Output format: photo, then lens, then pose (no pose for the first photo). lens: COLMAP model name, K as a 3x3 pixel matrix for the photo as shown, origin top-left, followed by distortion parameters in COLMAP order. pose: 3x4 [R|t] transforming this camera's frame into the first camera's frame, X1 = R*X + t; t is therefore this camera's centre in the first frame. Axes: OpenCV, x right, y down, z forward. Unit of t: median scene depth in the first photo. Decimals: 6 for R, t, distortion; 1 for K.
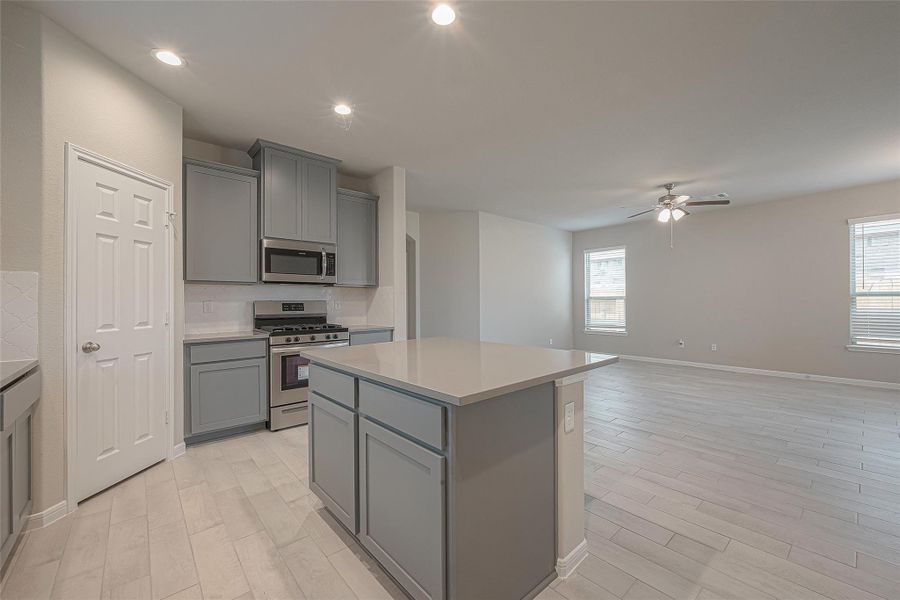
lens RADIAL K [[365.4, 0, 448.7], [0, 365.4, 299.3], [0, 0, 1]] dist [-0.001120, -0.000376]
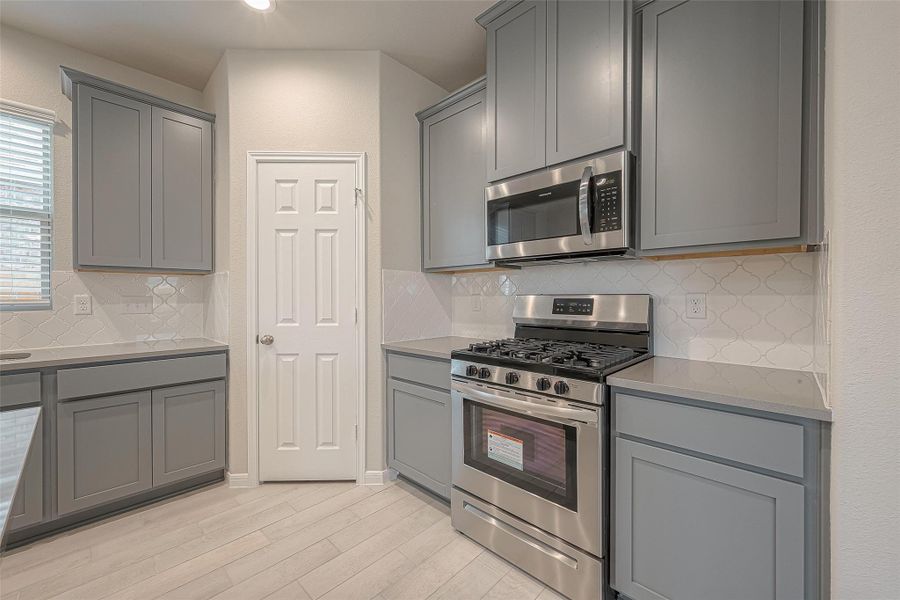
lens RADIAL K [[358.2, 0, 450.0], [0, 358.2, 300.0], [0, 0, 1]] dist [0.000506, -0.000082]
pose [[0.100029, 0.016903, -0.994841, 0.068104], [0.008302, 0.999807, 0.017822, 0.002383], [0.994950, -0.010042, 0.099869, 1.067982]]
